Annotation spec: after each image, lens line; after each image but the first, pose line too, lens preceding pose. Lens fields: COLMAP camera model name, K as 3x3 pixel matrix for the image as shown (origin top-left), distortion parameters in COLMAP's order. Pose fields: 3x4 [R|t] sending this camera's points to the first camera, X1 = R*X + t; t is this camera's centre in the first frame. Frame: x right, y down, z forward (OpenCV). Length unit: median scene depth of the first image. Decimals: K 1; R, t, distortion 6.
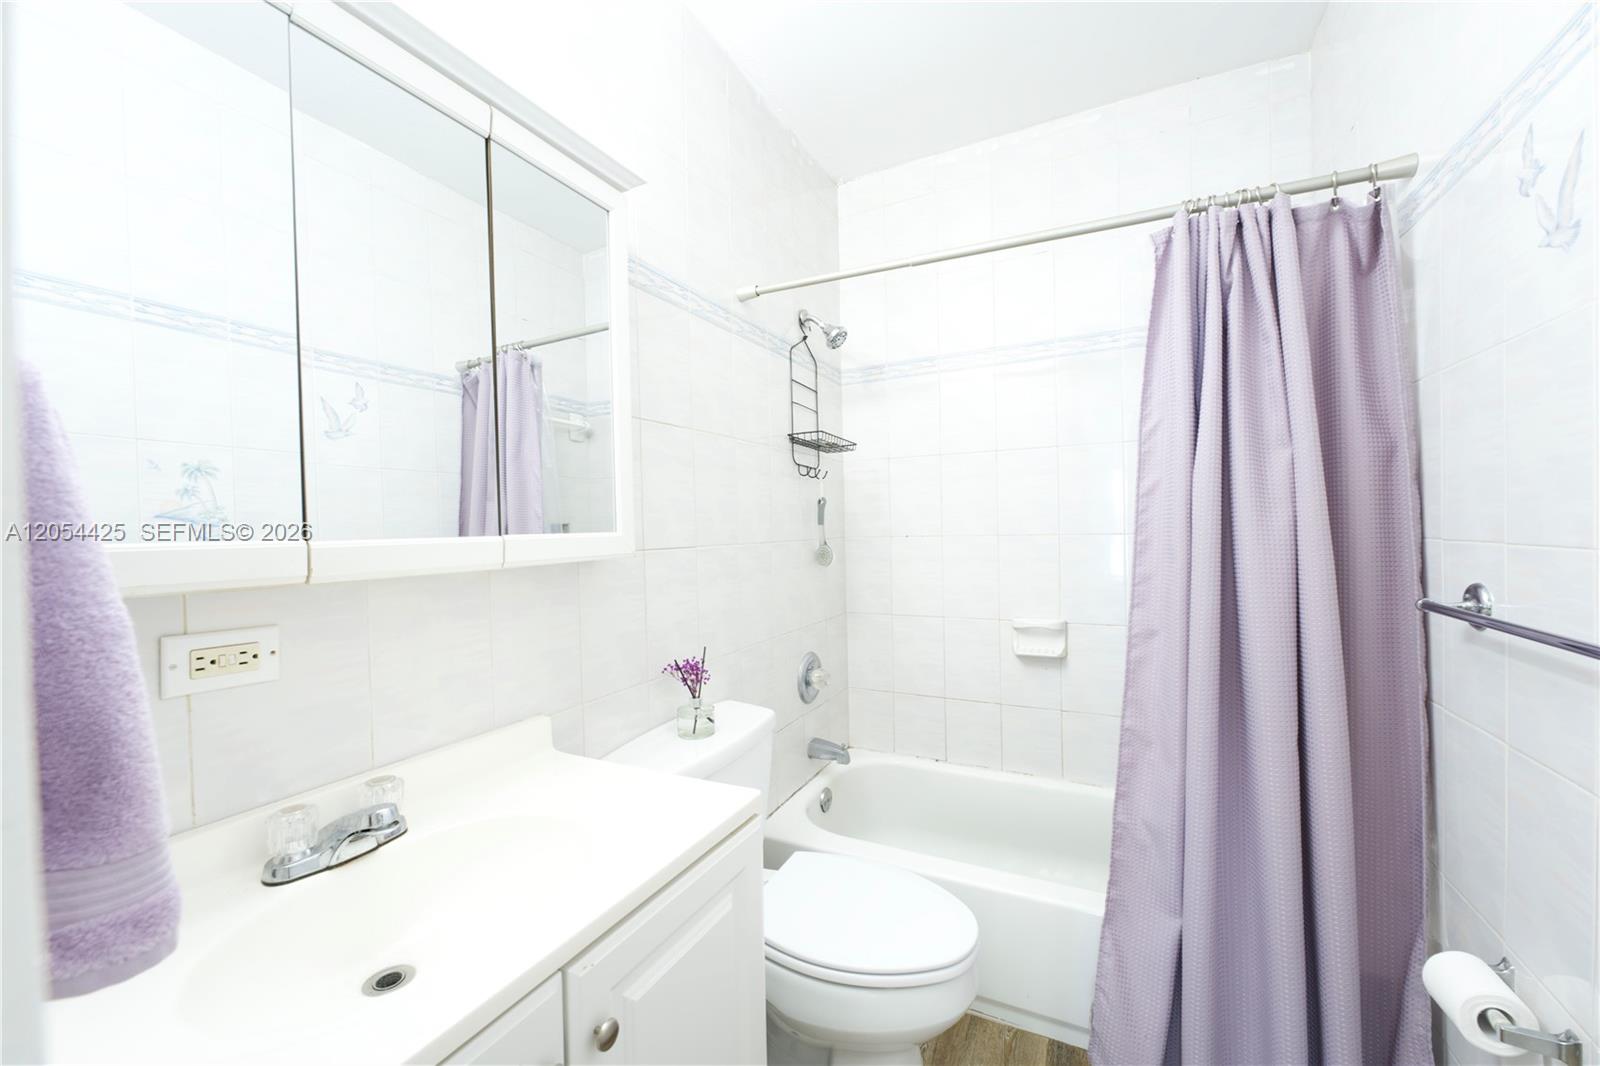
lens RADIAL K [[635.4, 0, 796.5], [0, 635.4, 534.2], [0, 0, 1]] dist [-0.001684, -0.000190]
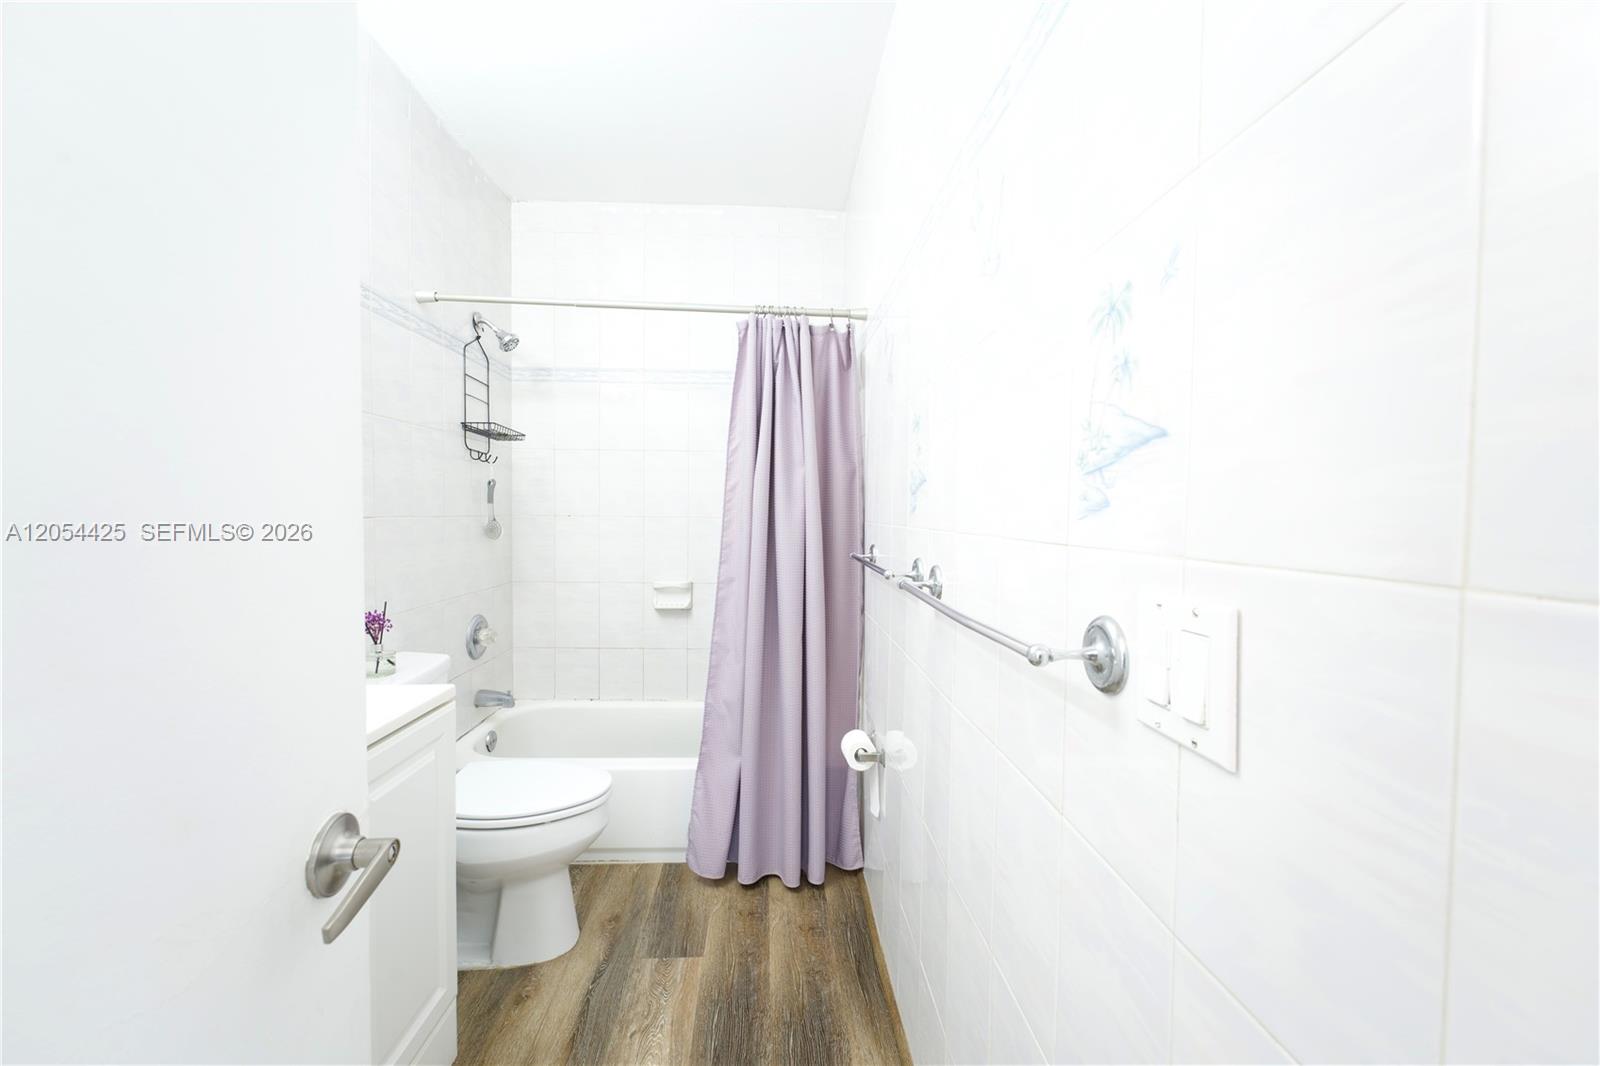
lens RADIAL K [[635.4, 0, 796.5], [0, 635.4, 534.2], [0, 0, 1]] dist [-0.001684, -0.000190]
pose [[0.872504, 0.014812, 0.488383, -0.052599], [-0.024538, 0.999607, 0.013521, 0.016294], [-0.487991, -0.023781, 0.872525, -0.366110]]
